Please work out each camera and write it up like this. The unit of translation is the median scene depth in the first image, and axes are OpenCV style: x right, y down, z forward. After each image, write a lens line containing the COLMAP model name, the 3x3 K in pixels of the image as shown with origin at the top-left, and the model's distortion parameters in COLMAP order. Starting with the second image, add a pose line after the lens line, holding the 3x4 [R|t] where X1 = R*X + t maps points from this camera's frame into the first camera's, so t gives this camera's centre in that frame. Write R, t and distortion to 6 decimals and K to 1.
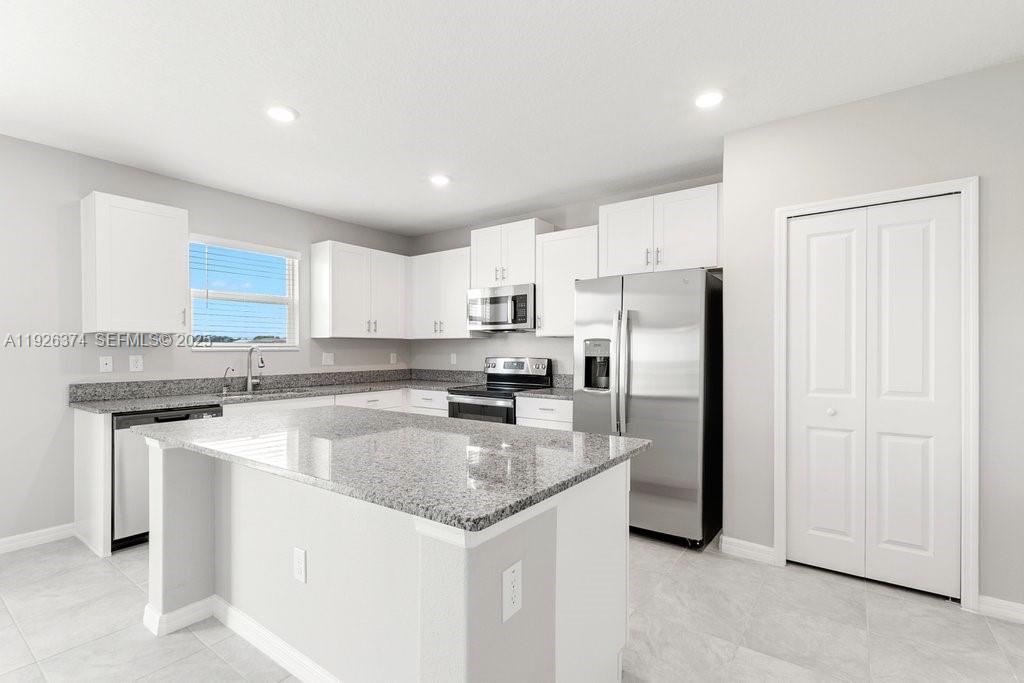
lens RADIAL K [[451.0, 0, 509.4], [0, 451.0, 351.2], [0, 0, 1]] dist [0.000916, 0.000051]
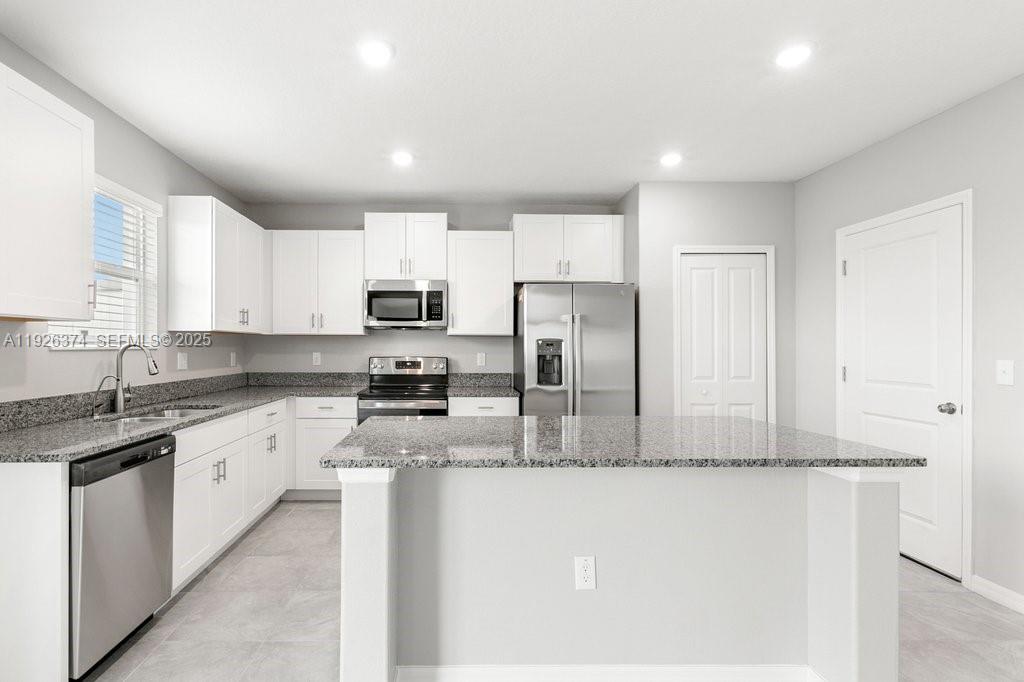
lens RADIAL K [[510.0, 0, 432.0], [0, 510.0, 343.2], [0, 0, 1]] dist [-0.011754, -0.000252]
pose [[0.800941, 0.007272, 0.598699, -0.667057], [-0.000793, 0.999938, -0.011084, -0.002507], [-0.598743, 0.008403, 0.800897, 0.153624]]
